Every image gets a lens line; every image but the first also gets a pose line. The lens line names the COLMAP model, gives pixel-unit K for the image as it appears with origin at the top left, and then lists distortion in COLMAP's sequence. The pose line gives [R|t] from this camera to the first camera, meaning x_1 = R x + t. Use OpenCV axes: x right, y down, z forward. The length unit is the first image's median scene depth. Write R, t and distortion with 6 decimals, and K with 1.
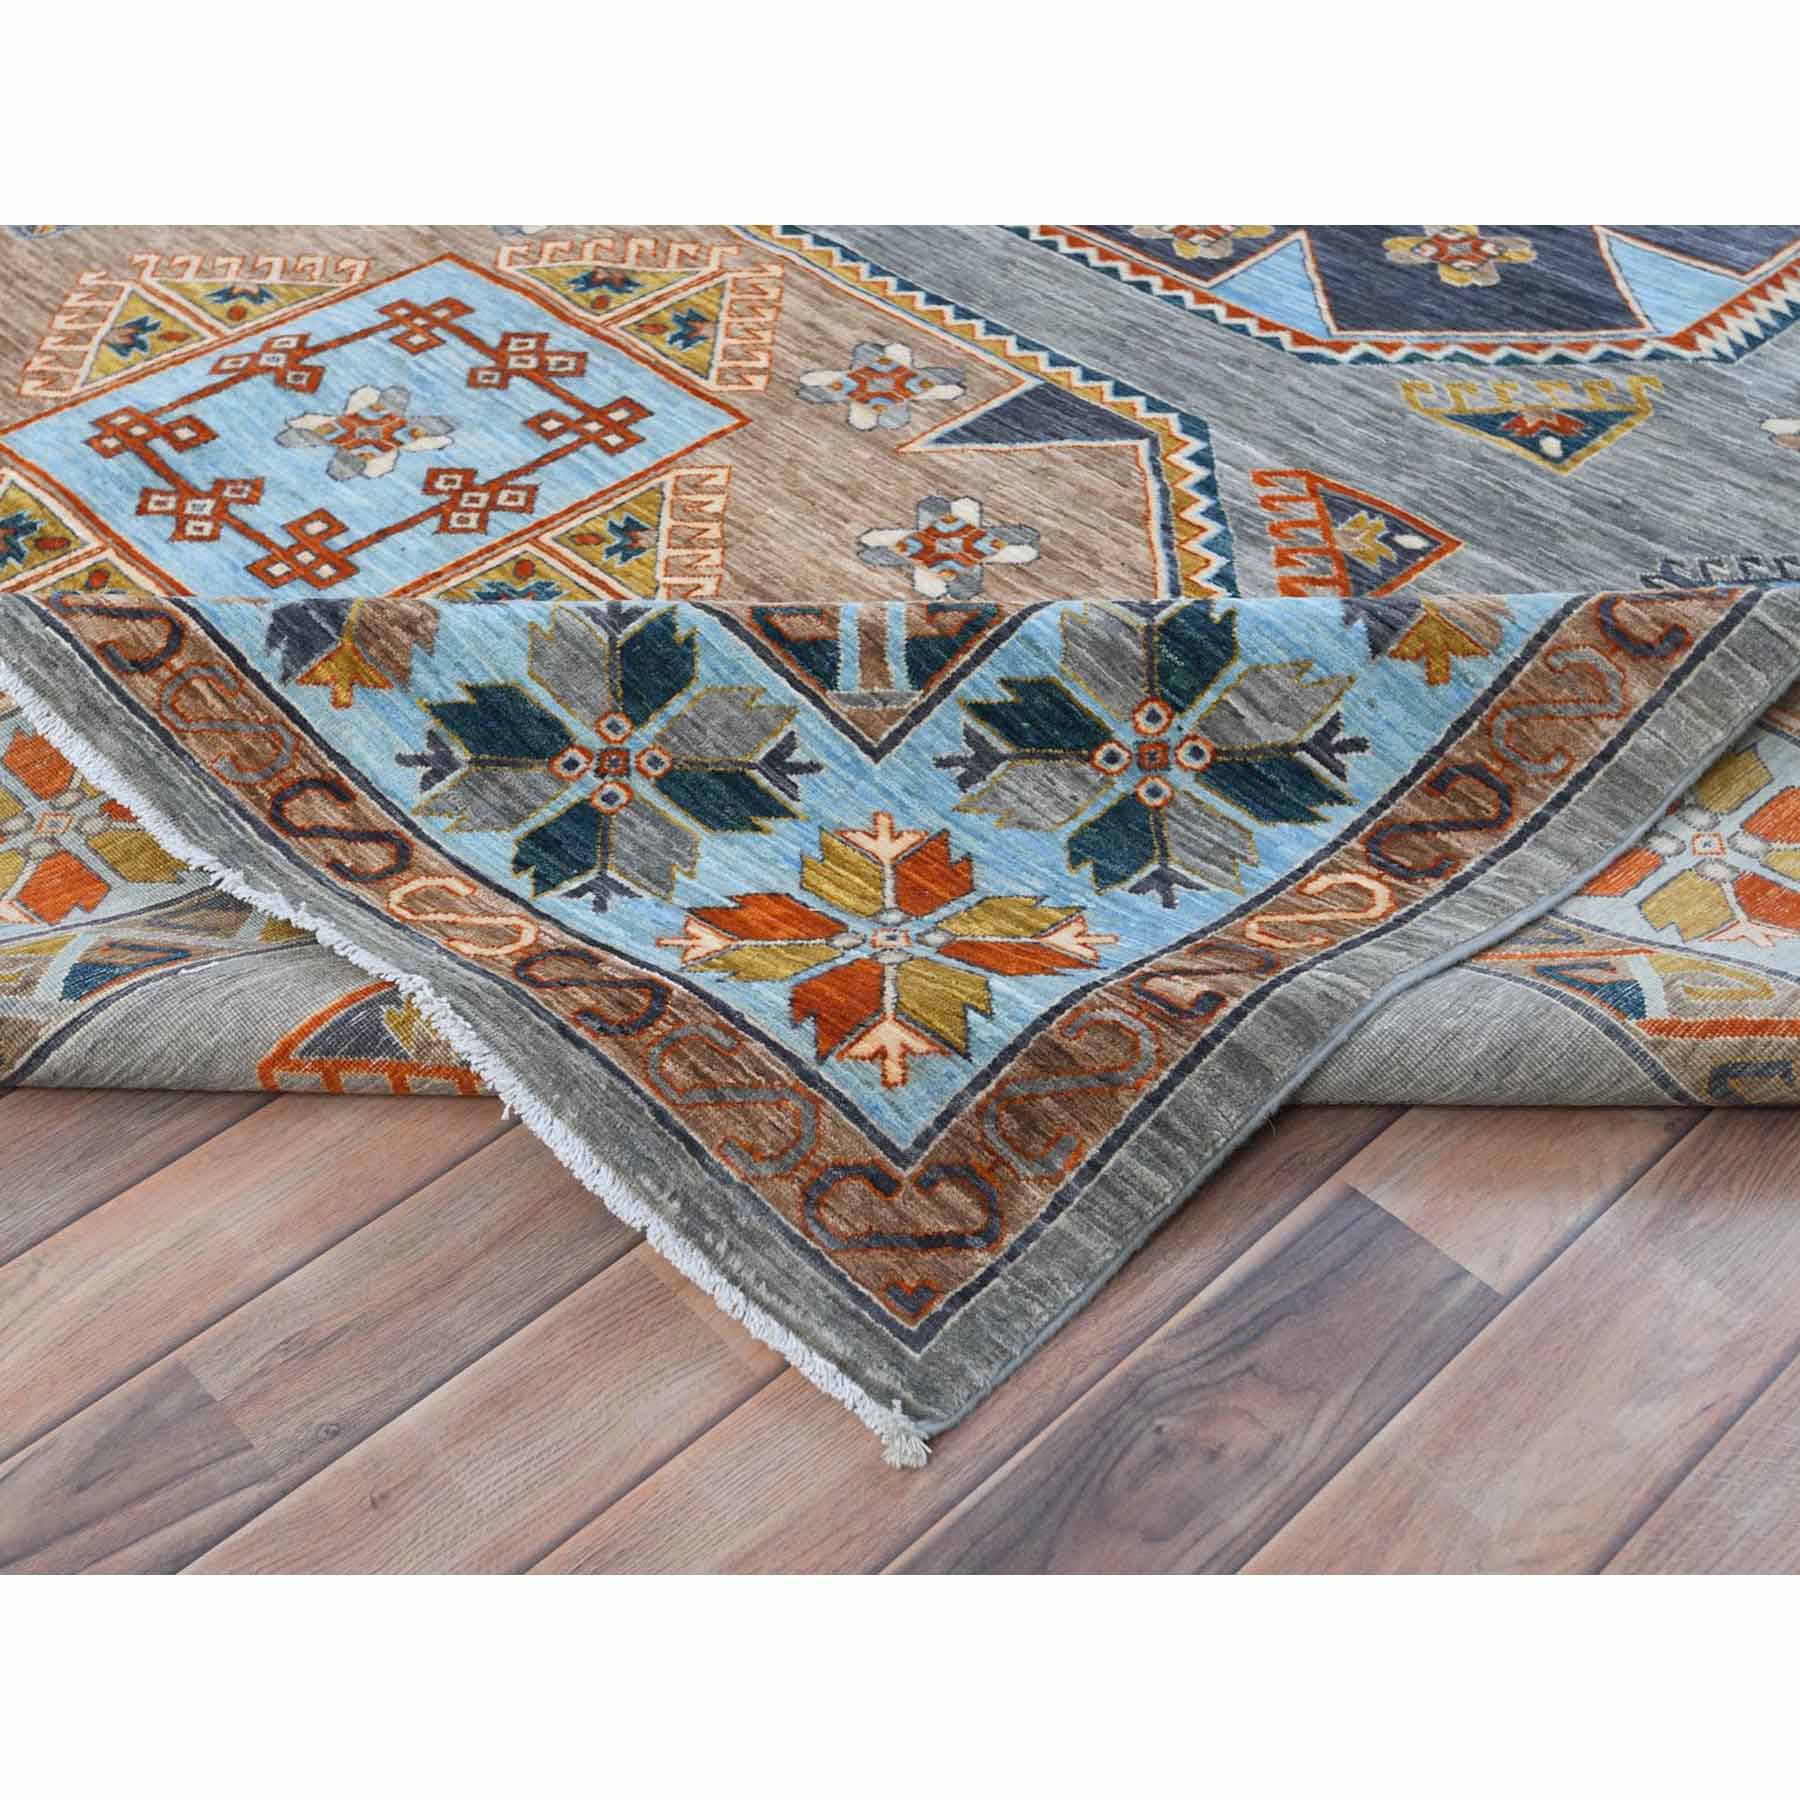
lens RADIAL K [[2160.3, 0, 900.0], [0, 2160.3, 900.0], [0, 0, 1]] dist [0.048443, -0.015908]
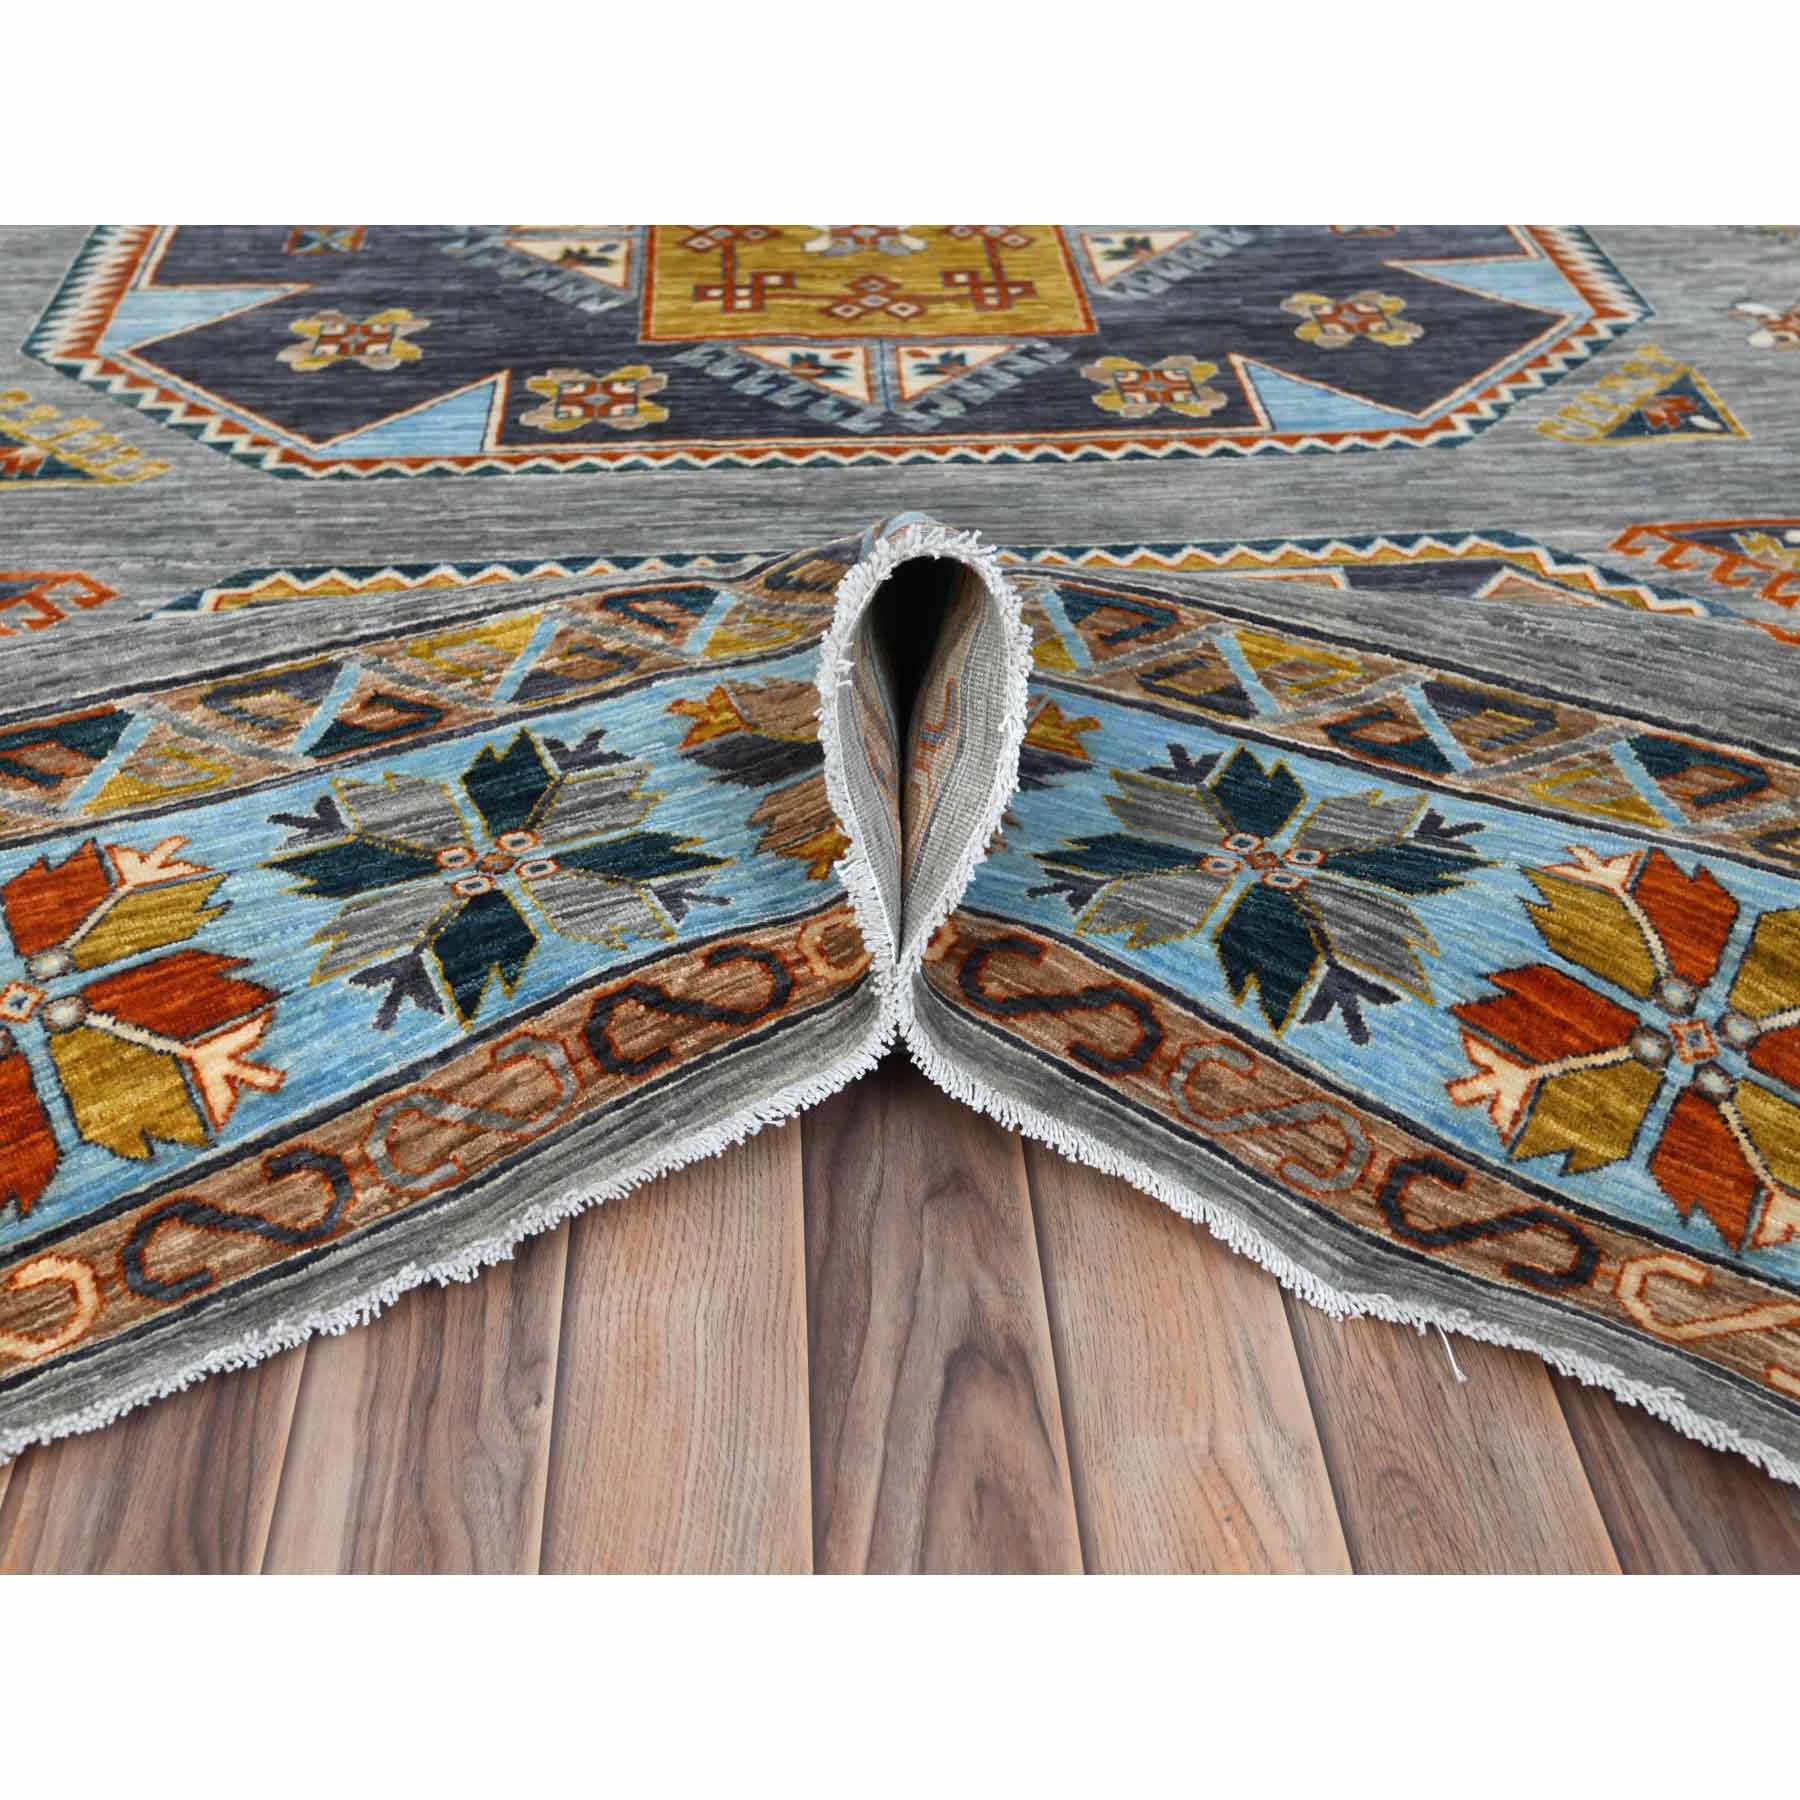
lens RADIAL K [[1899.0, 0, 900.0], [0, 1899.0, 900.0], [0, 0, 1]] dist [0.046237, -0.020826]
pose [[0.645625, -0.485216, 0.589690, -0.586987], [0.516631, 0.846184, 0.130632, -0.325719], [-0.562371, 0.220313, 0.796995, 0.521736]]
